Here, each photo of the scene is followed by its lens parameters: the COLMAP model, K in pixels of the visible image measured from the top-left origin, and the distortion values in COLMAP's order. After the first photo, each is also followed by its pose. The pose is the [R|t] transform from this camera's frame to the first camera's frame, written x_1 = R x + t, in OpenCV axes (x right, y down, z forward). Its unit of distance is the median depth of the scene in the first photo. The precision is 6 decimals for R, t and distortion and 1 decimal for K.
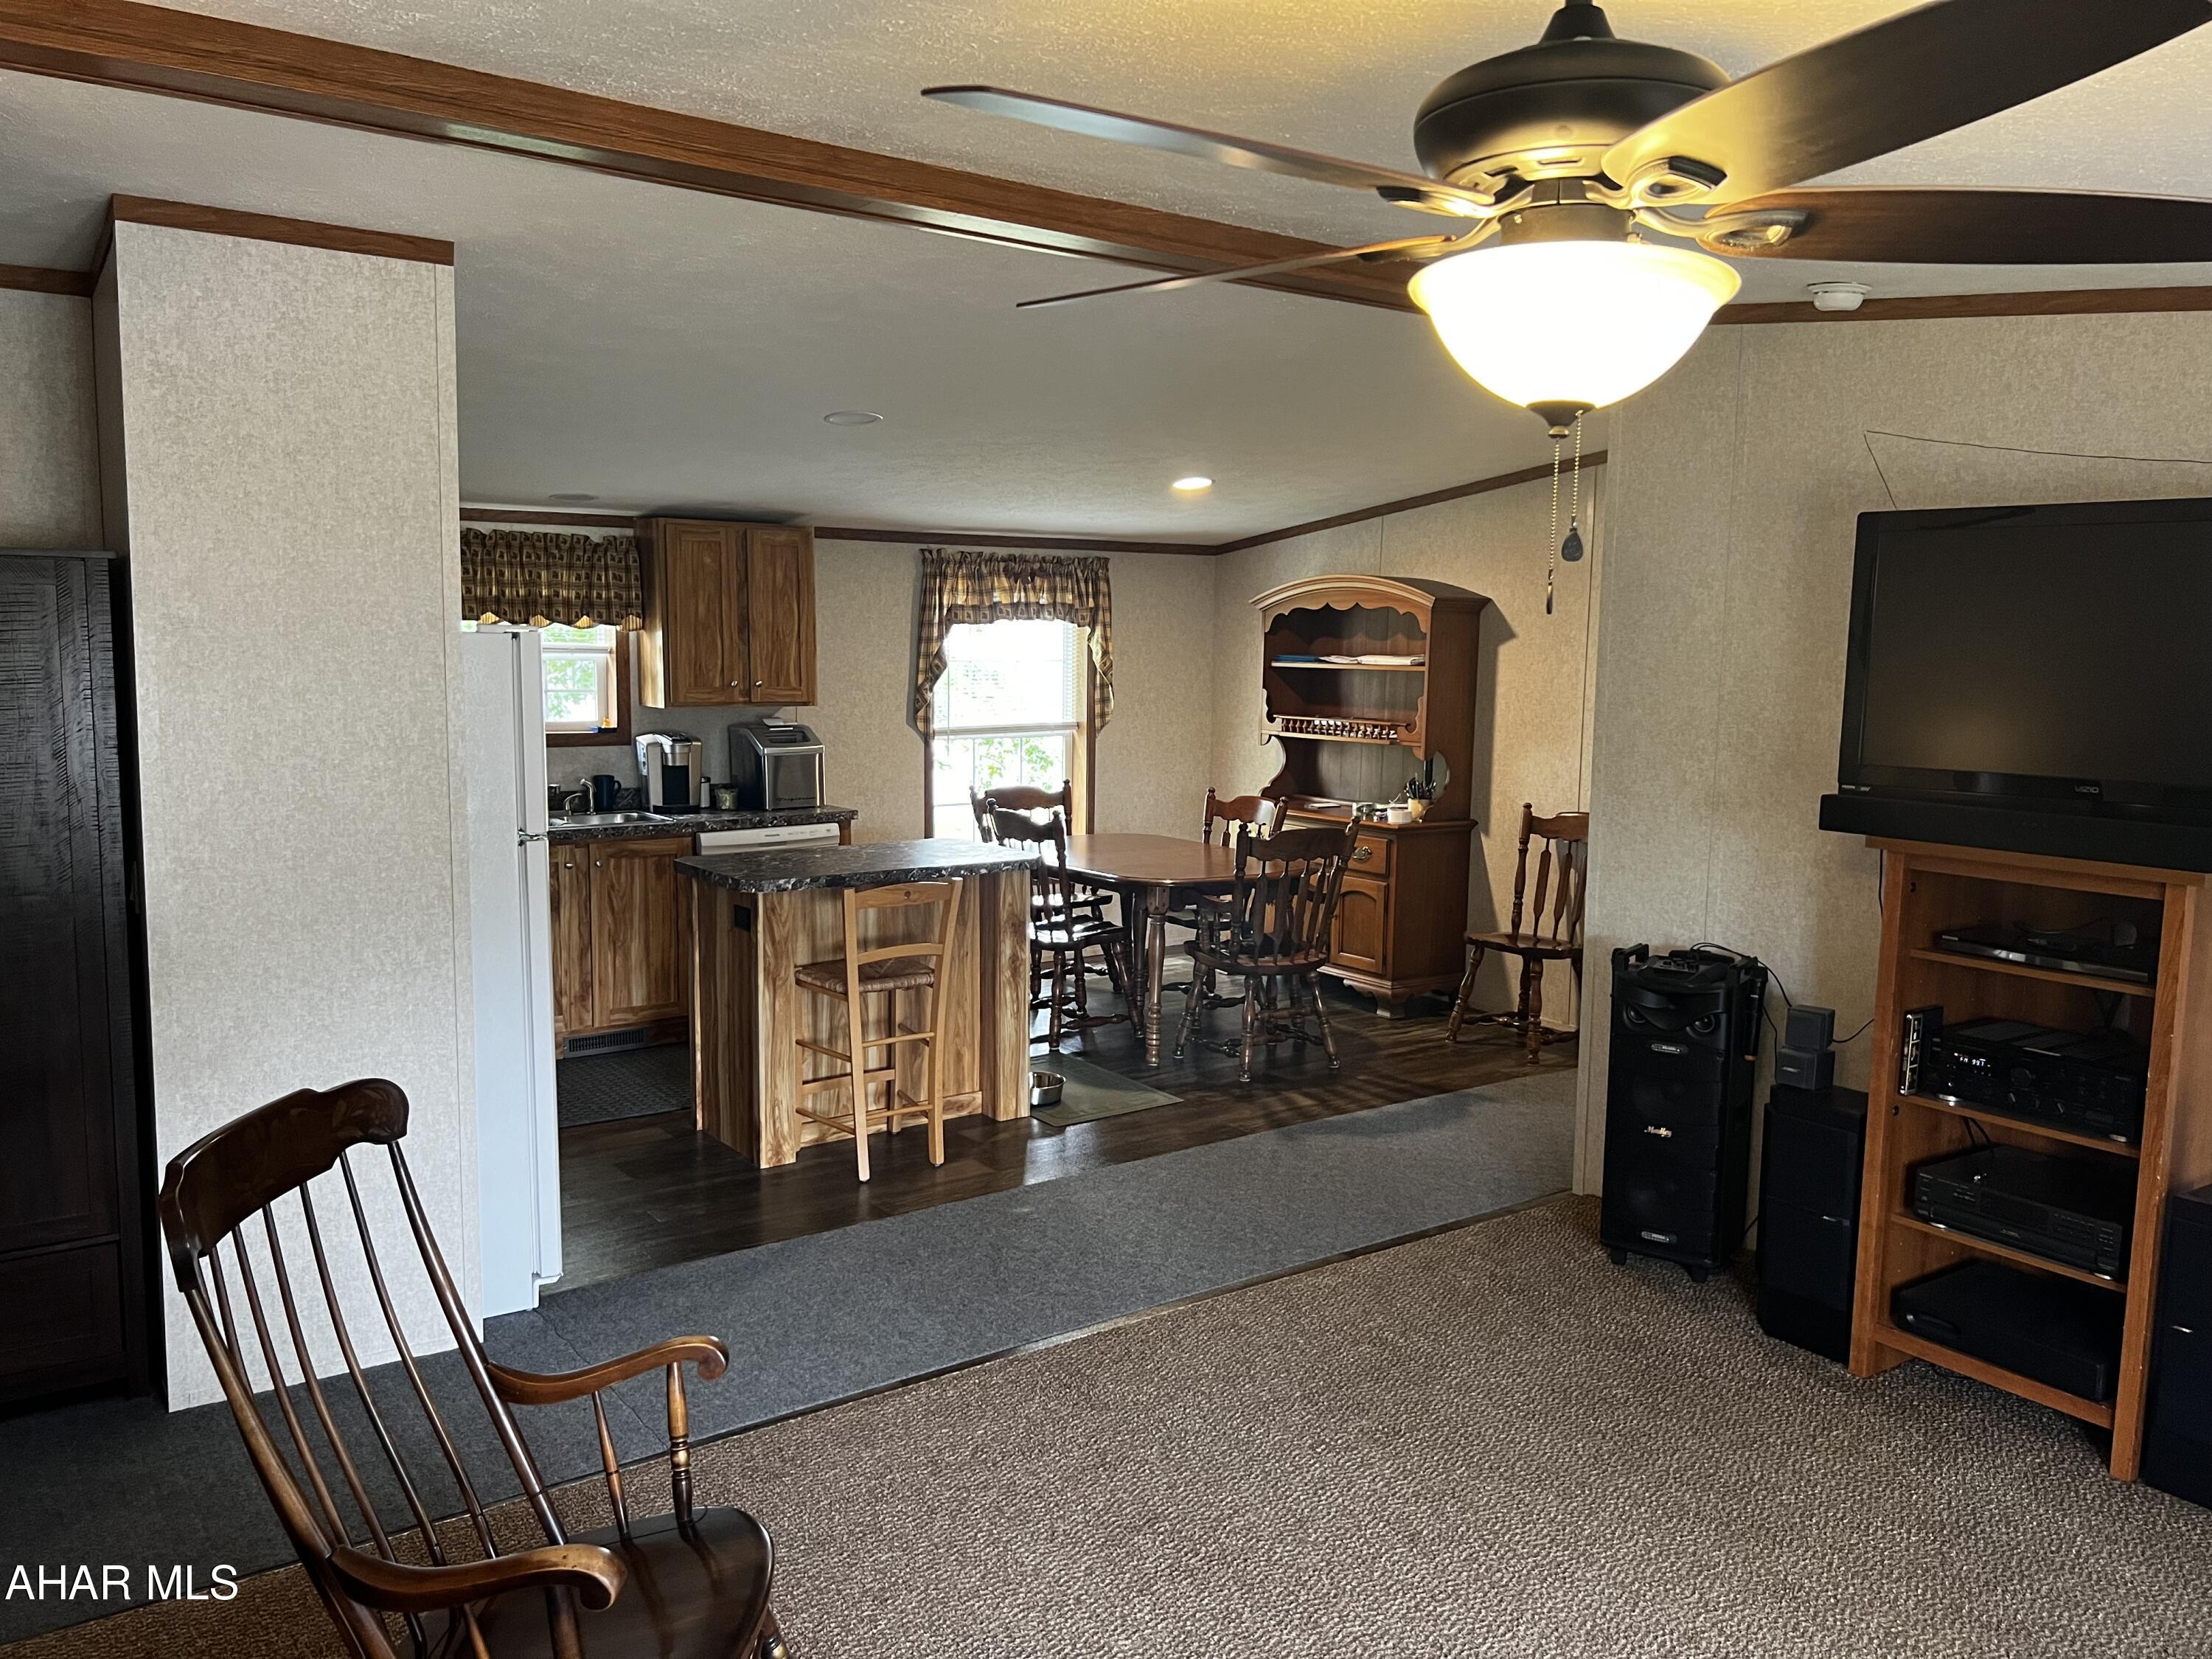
lens RADIAL K [[1669.4, 0, 1118.7], [0, 1669.4, 844.7], [0, 0, 1]] dist [0.024099, -0.026917]
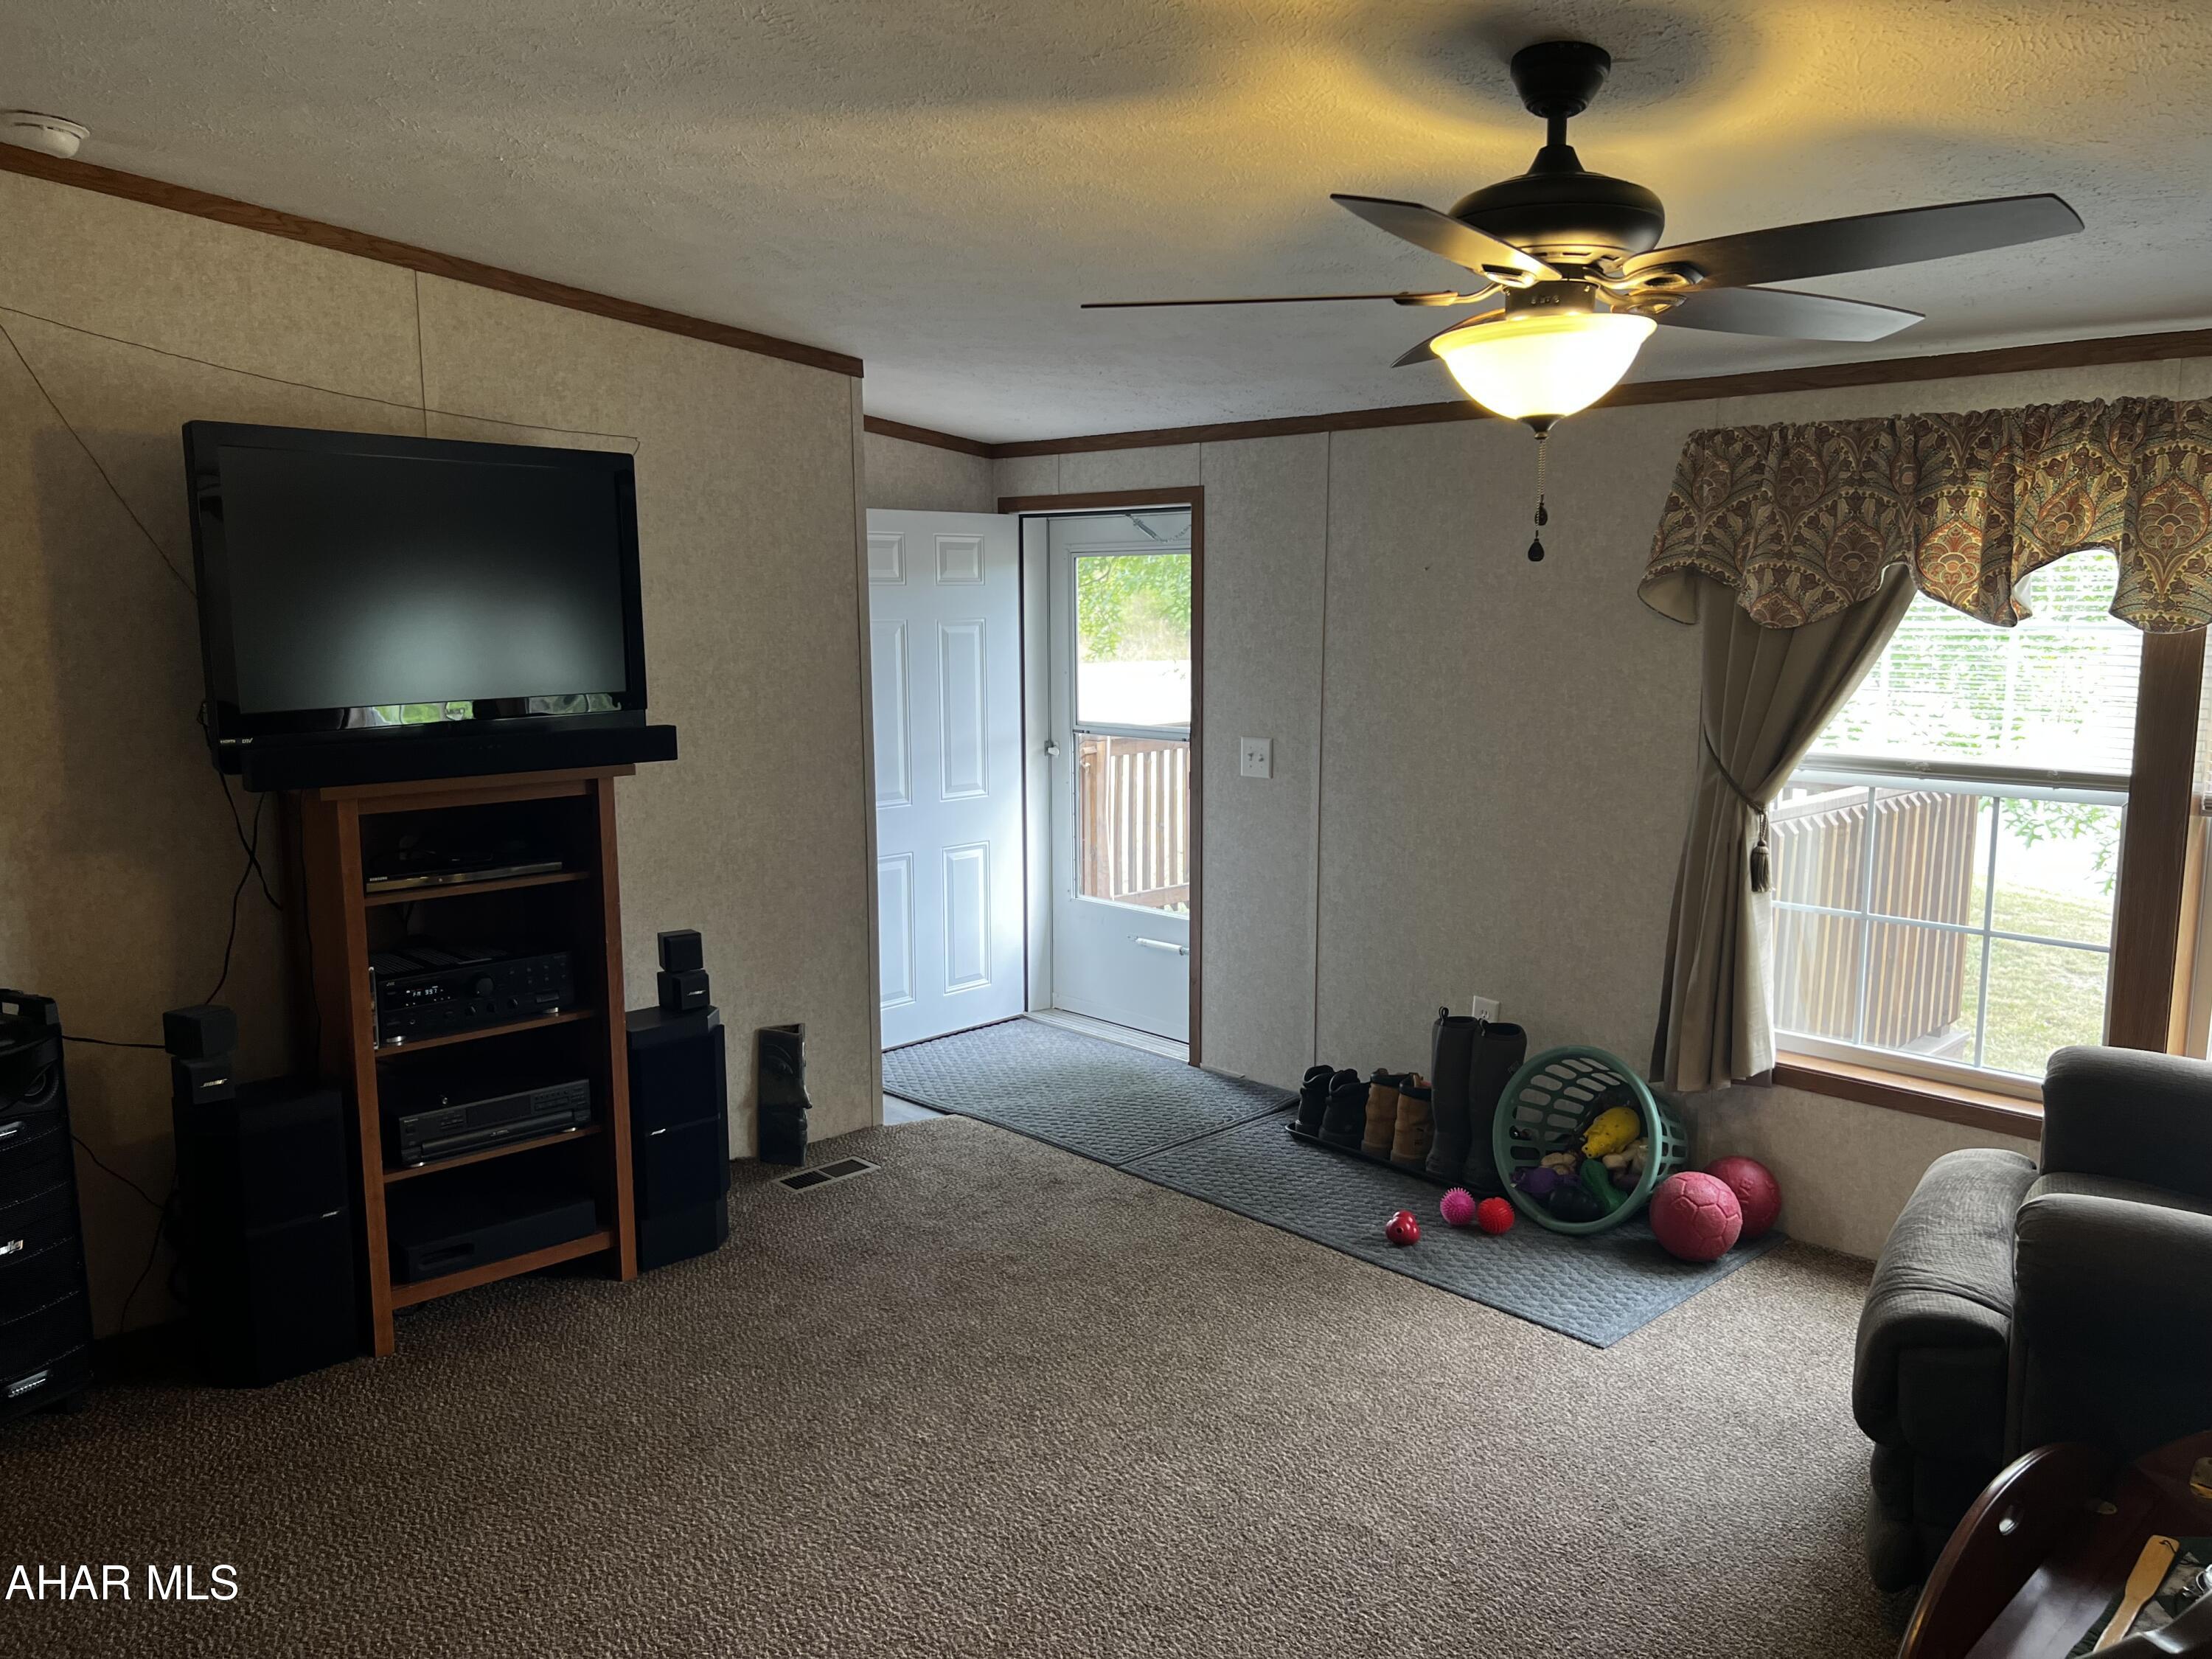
lens RADIAL K [[1669.4, 0, 1123.3], [0, 1669.4, 834.3], [0, 0, 1]] dist [0.024099, -0.026917]
pose [[-0.153859, -0.160474, 0.974975, -0.495080], [0.117888, 0.976694, 0.179361, -0.089694], [-0.981035, 0.142534, -0.131355, 0.677867]]
